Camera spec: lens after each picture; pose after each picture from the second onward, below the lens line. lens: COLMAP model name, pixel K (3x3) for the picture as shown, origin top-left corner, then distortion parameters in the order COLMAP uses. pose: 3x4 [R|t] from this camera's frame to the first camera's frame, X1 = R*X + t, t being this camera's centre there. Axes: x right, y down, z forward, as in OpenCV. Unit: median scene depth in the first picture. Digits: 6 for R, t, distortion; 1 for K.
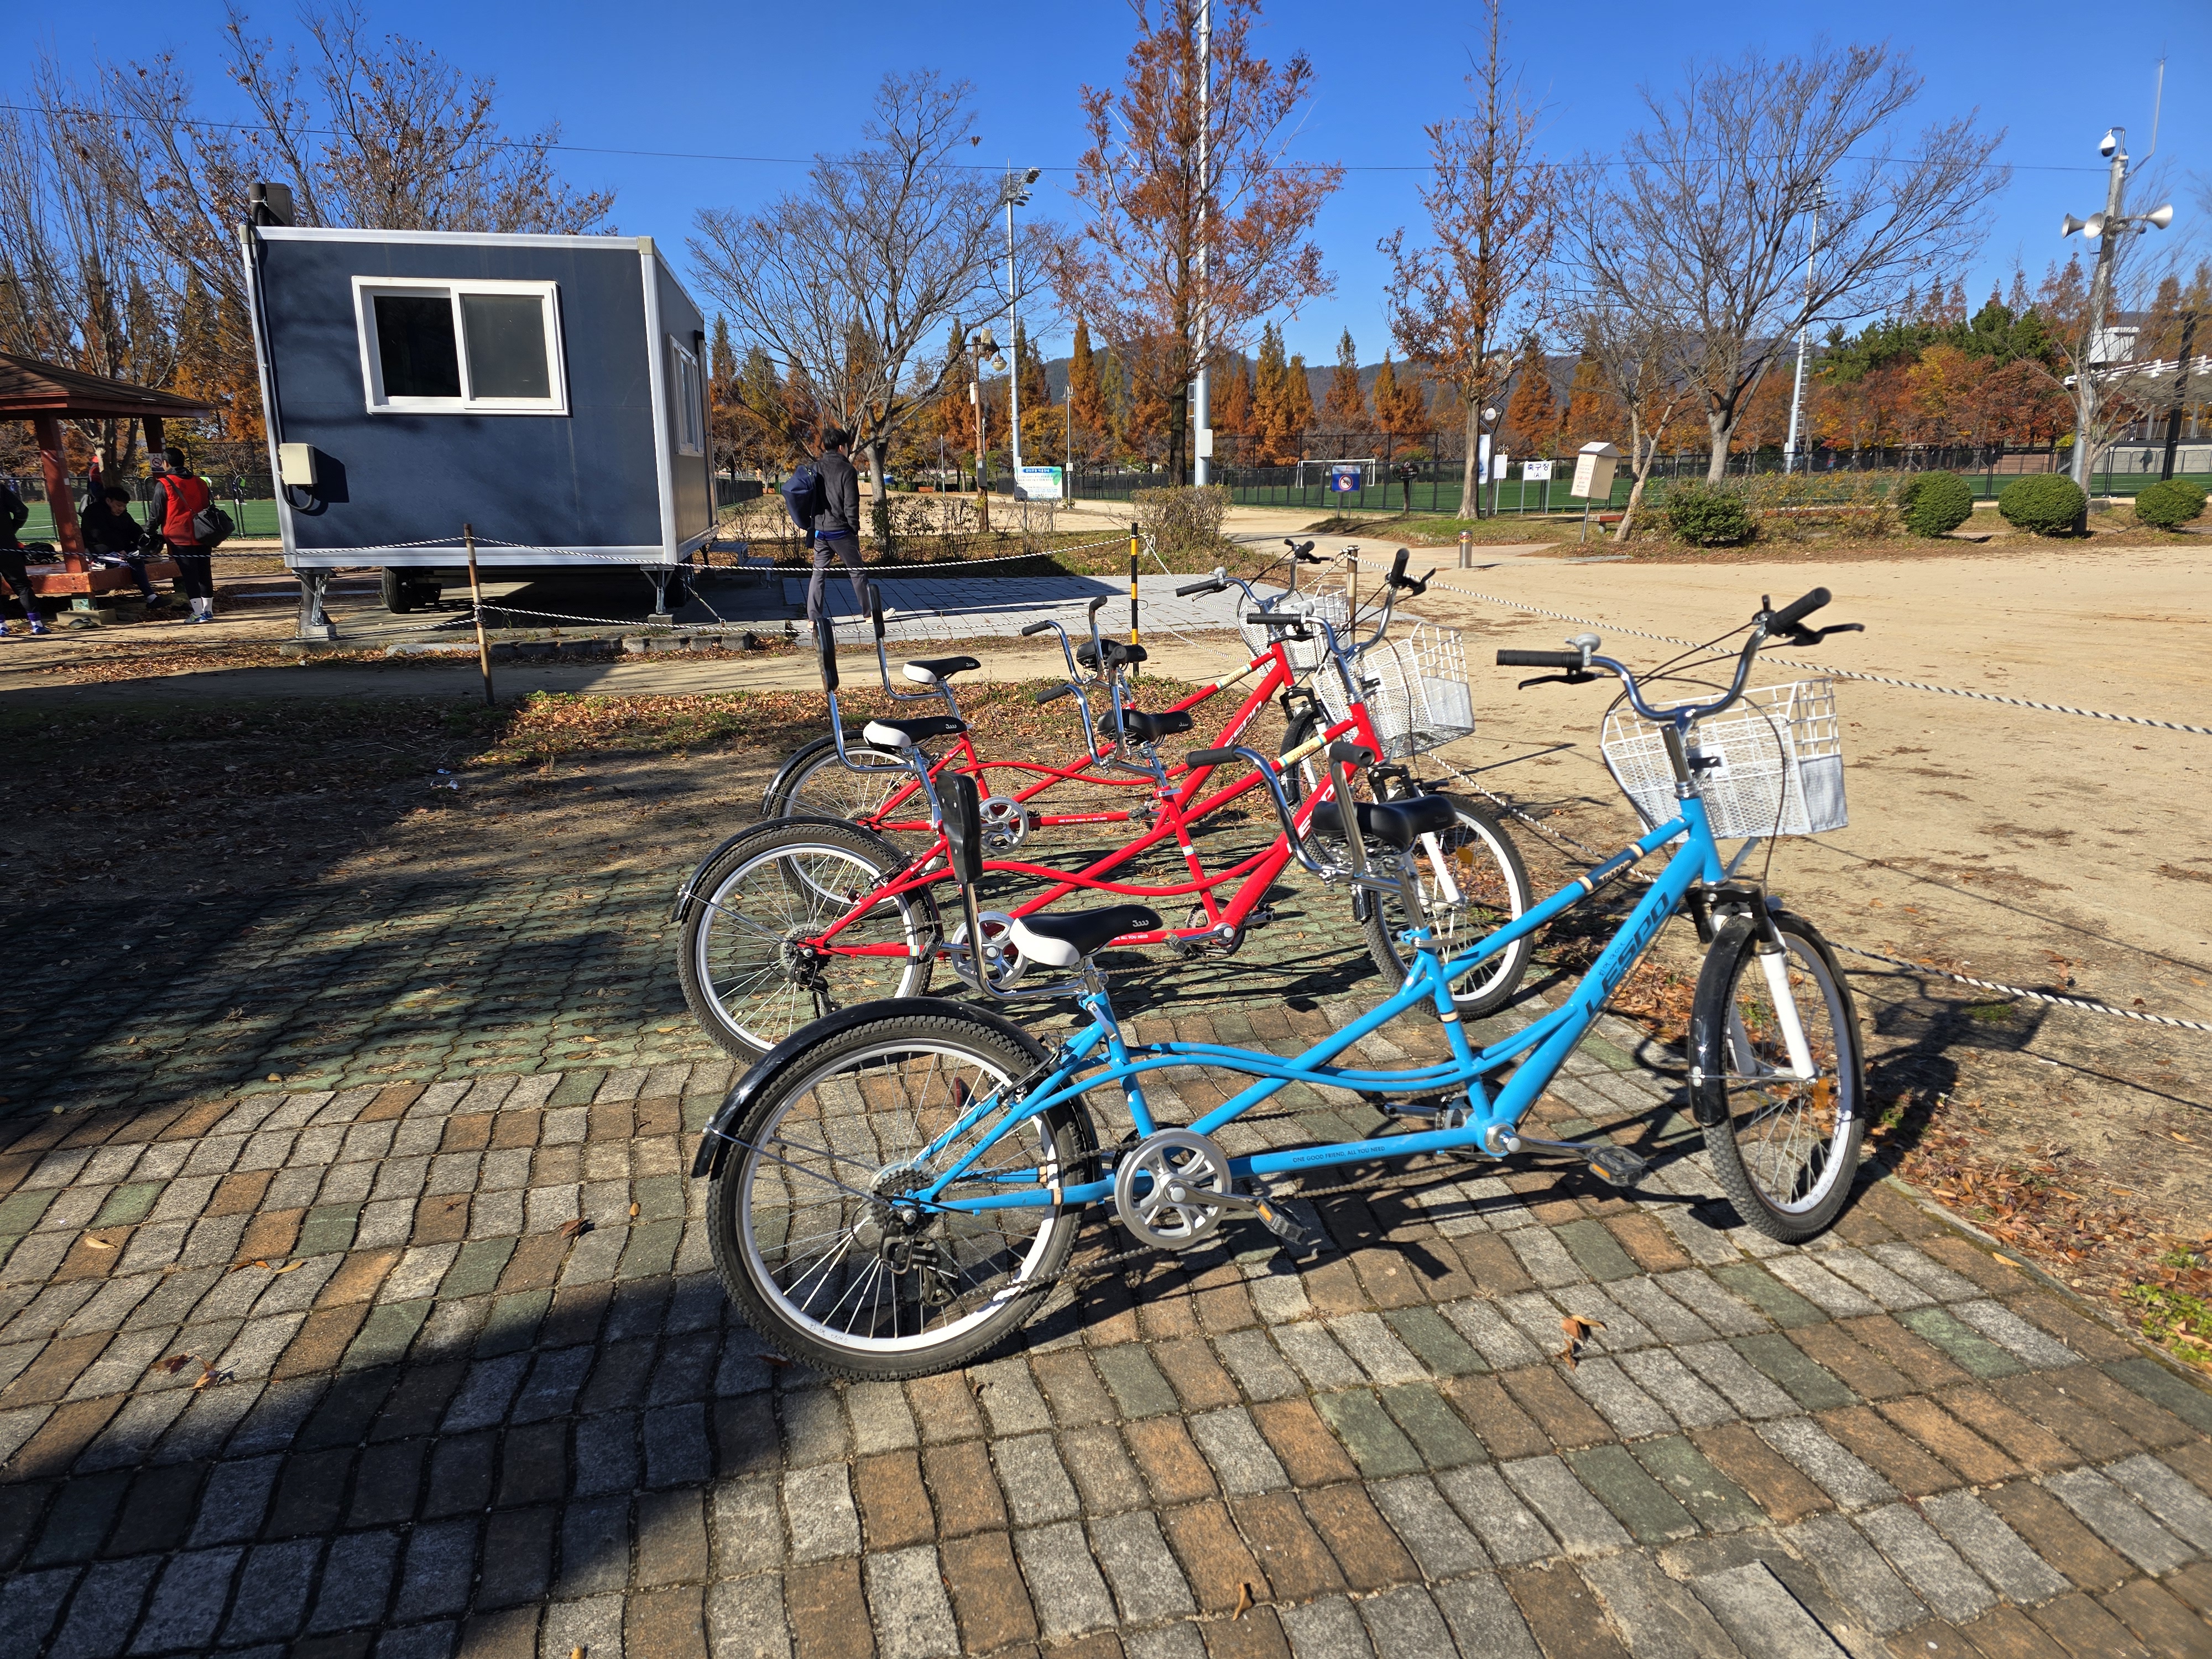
lens RADIAL K [[1469.1, 0, 1060.7], [0, 1469.1, 823.6], [0, 0, 1]] dist [0.018661, -0.008619]
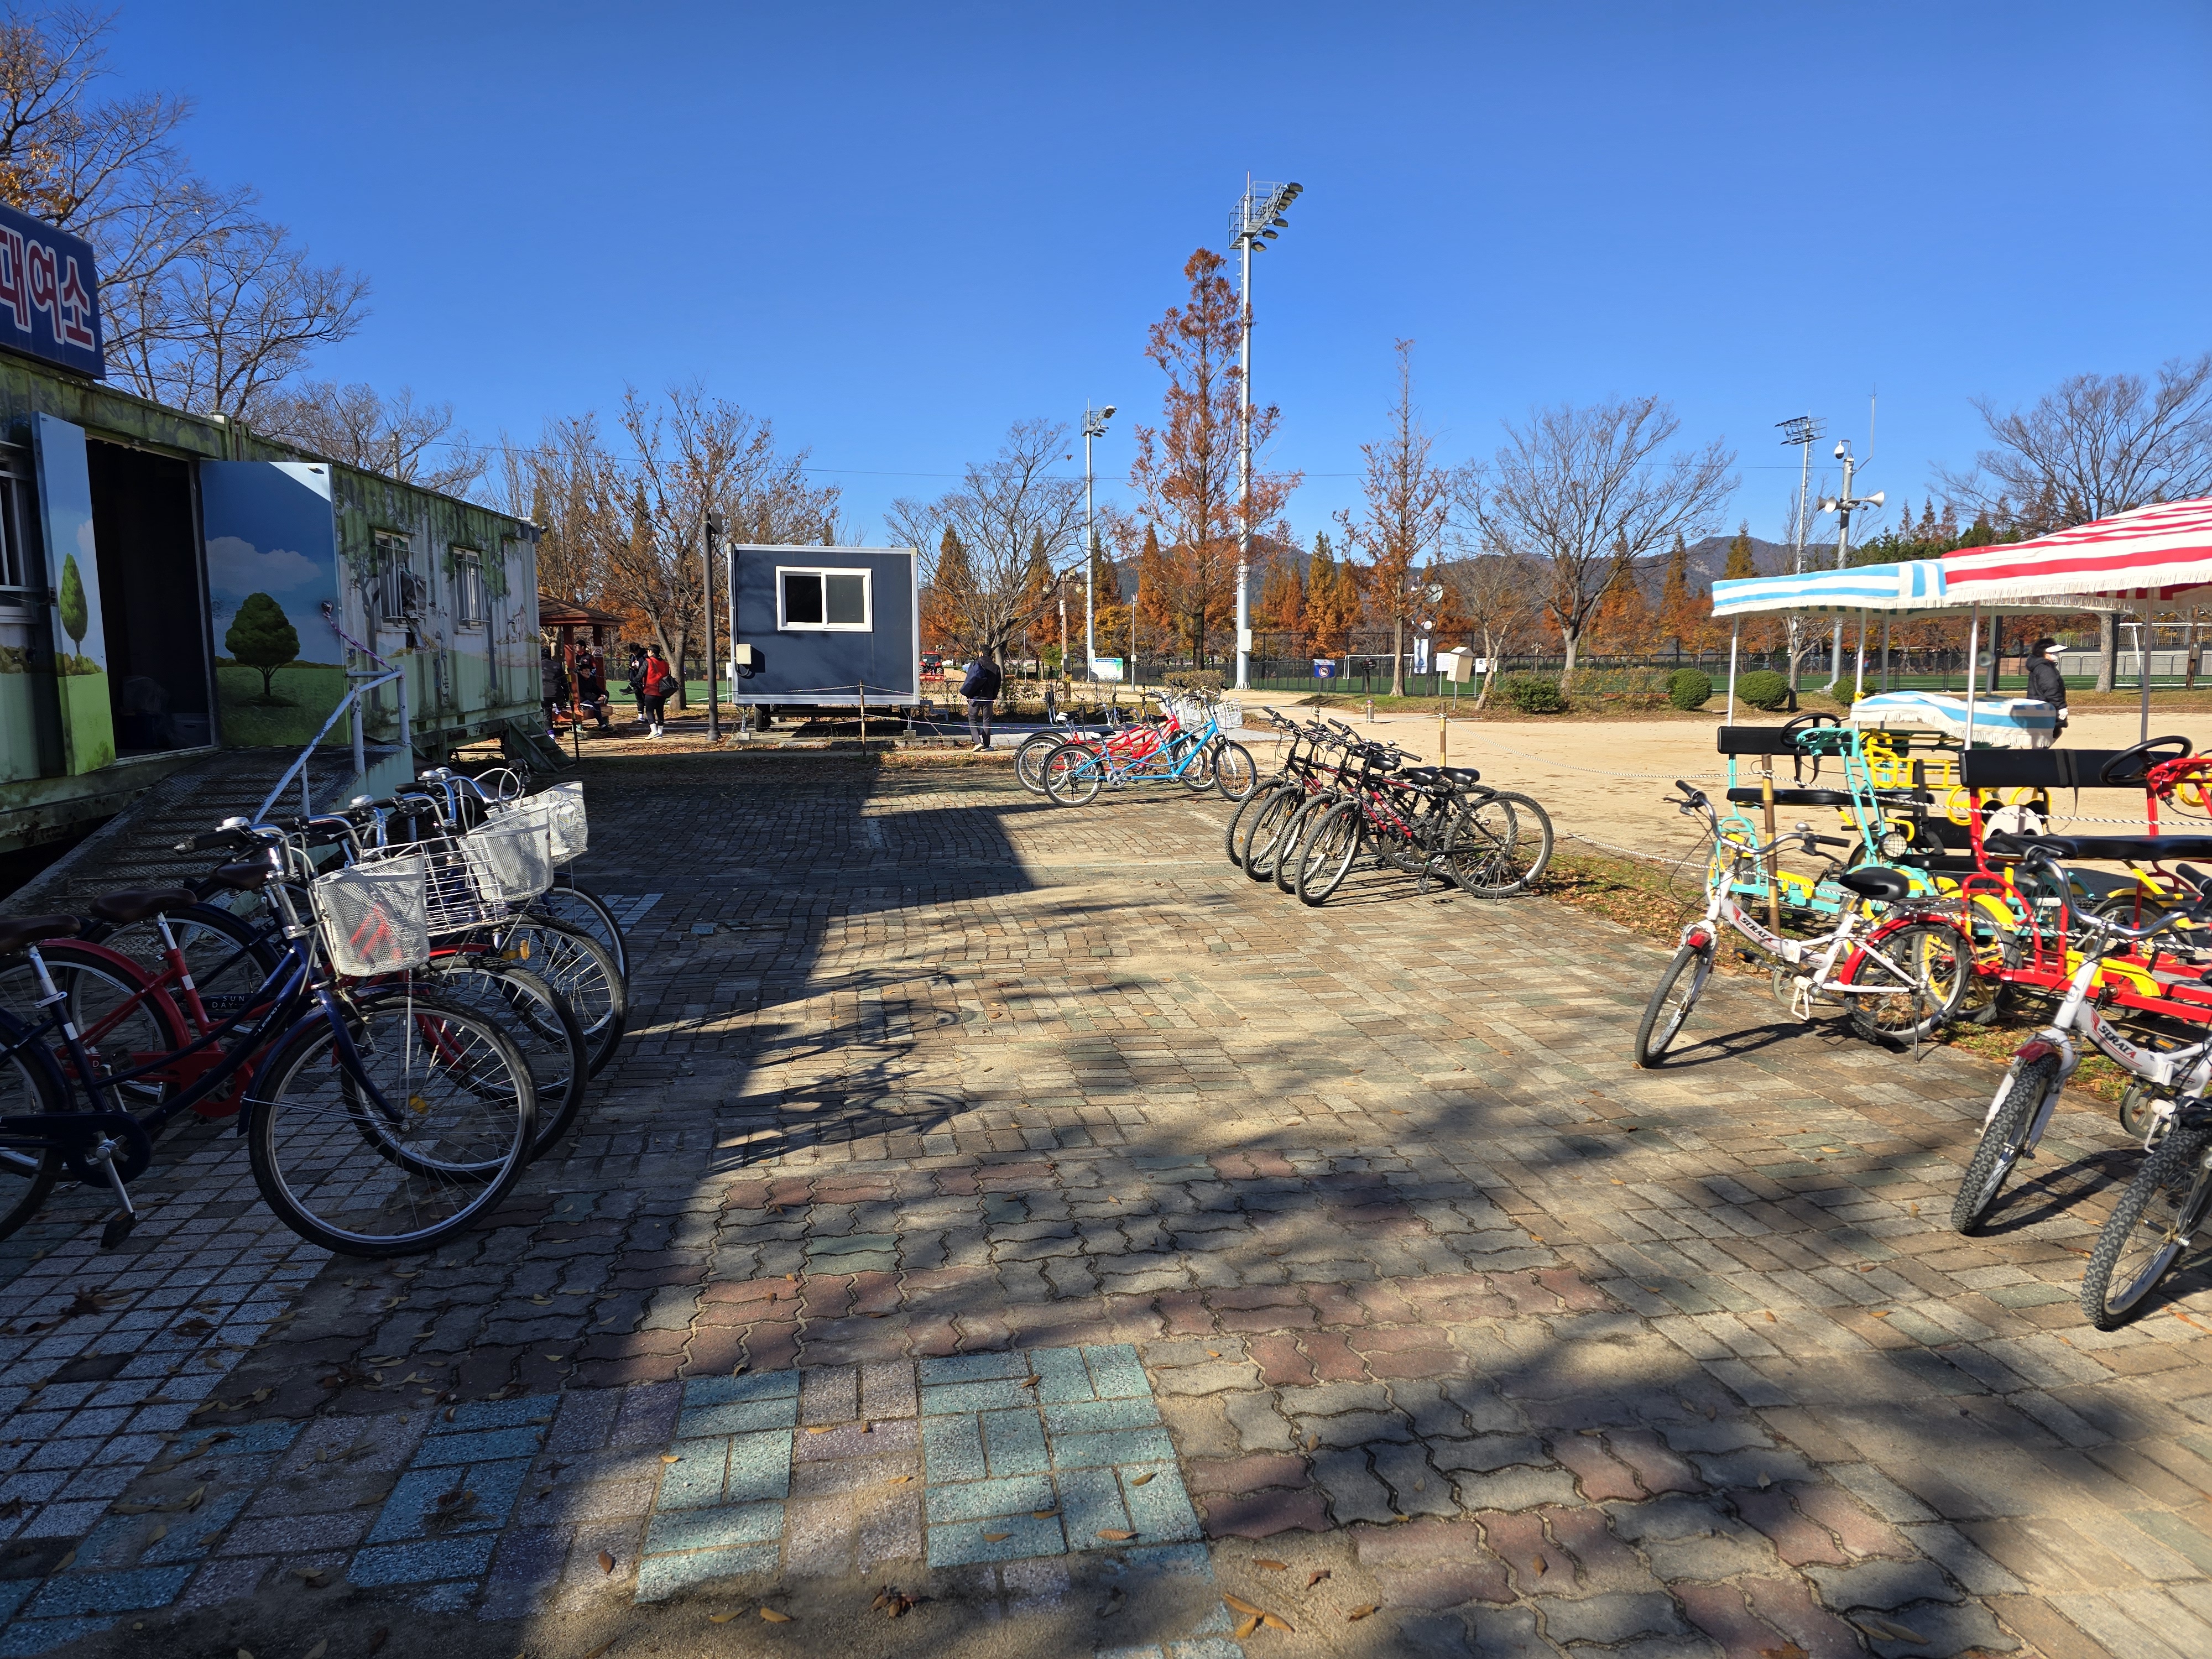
lens RADIAL K [[1469.1, 0, 1108.1], [0, 1469.1, 831.4], [0, 0, 1]] dist [0.018661, -0.008619]
pose [[0.999800, 0.012117, -0.015905, 0.013697], [-0.013943, 0.992651, -0.120203, 0.117087], [0.014332, 0.120400, 0.992622, -0.484562]]
